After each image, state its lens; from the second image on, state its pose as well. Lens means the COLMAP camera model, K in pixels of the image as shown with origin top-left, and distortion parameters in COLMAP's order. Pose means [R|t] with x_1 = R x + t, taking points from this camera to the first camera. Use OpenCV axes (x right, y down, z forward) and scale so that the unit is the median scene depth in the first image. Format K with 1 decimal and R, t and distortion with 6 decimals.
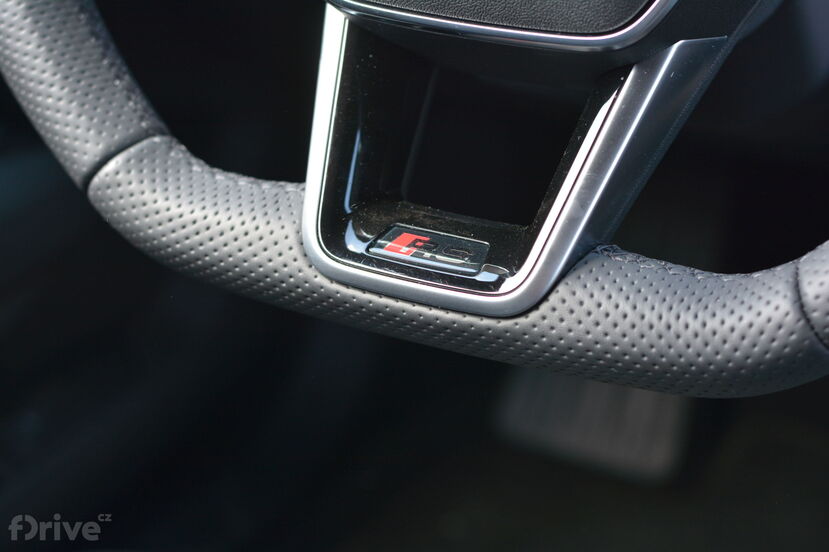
lens RADIAL K [[1803.2, 0, 413.2], [0, 1803.2, 276.2], [0, 0, 1]] dist [-0.024775, 0.000000]
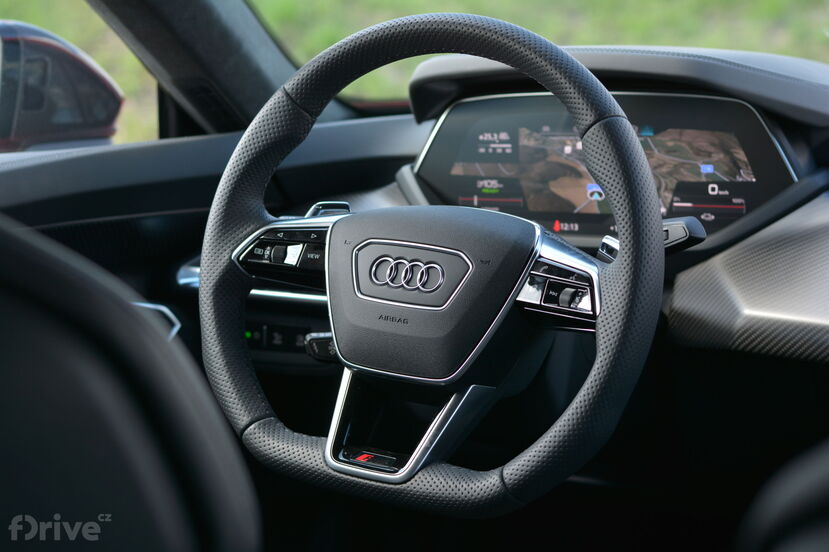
lens RADIAL K [[1803.2, 0, 414.7], [0, 1803.2, 276.3], [0, 0, 1]] dist [-0.024775, 0.000000]
pose [[0.995197, 0.062795, -0.075096, 0.239762], [-0.081986, 0.953842, -0.288900, 0.463117], [0.053488, 0.293669, 0.954409, -1.491107]]
